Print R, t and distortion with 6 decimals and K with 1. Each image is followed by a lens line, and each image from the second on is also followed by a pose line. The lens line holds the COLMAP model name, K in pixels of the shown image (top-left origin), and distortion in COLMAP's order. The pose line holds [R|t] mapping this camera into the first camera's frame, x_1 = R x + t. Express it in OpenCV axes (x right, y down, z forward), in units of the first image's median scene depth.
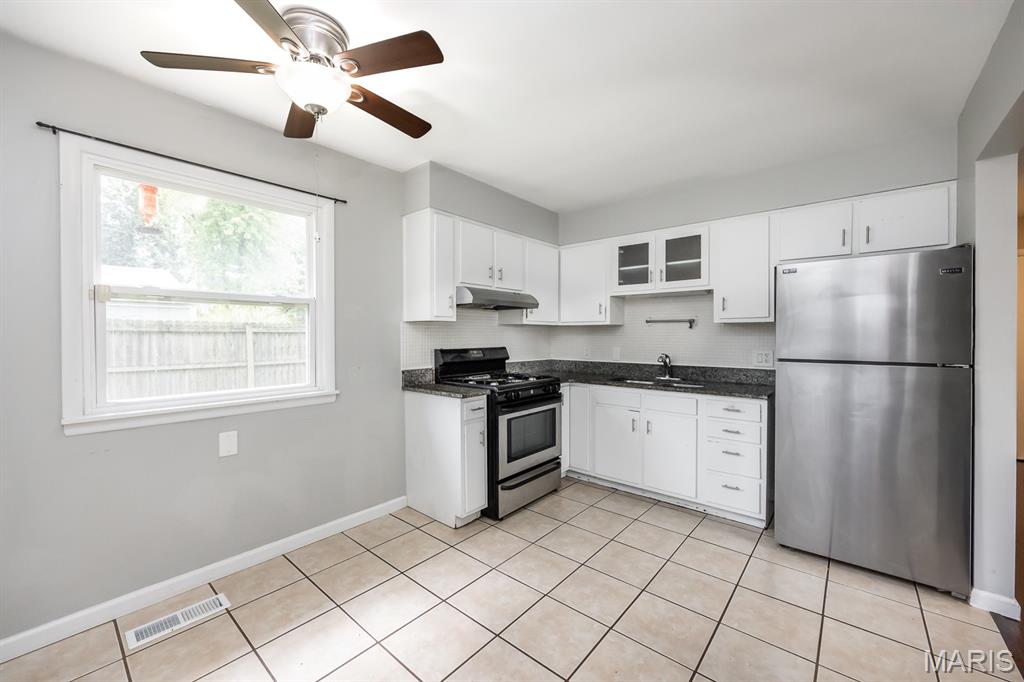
lens RADIAL K [[397.5, 0, 518.0], [0, 397.5, 339.4], [0, 0, 1]] dist [0.008981, 0.000093]
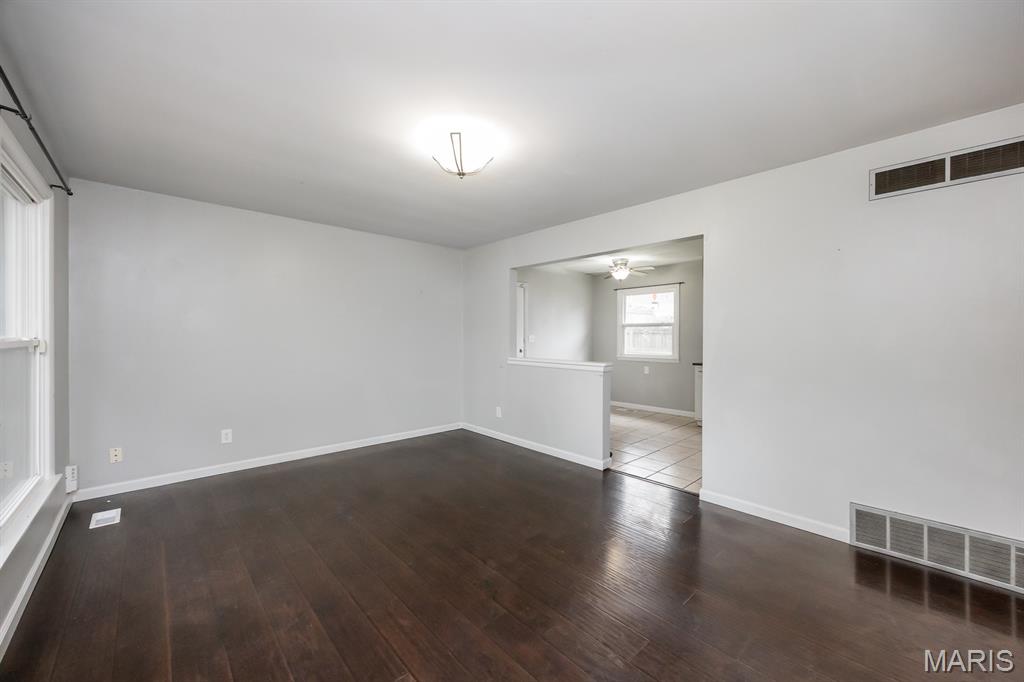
lens RADIAL K [[397.5, 0, 516.4], [0, 397.5, 338.8], [0, 0, 1]] dist [0.008981, 0.000093]
pose [[-0.134647, 0.007315, -0.990867, 1.850437], [-0.013621, 0.999865, 0.009232, -0.004838], [0.990800, 0.014740, -0.134529, 0.277723]]
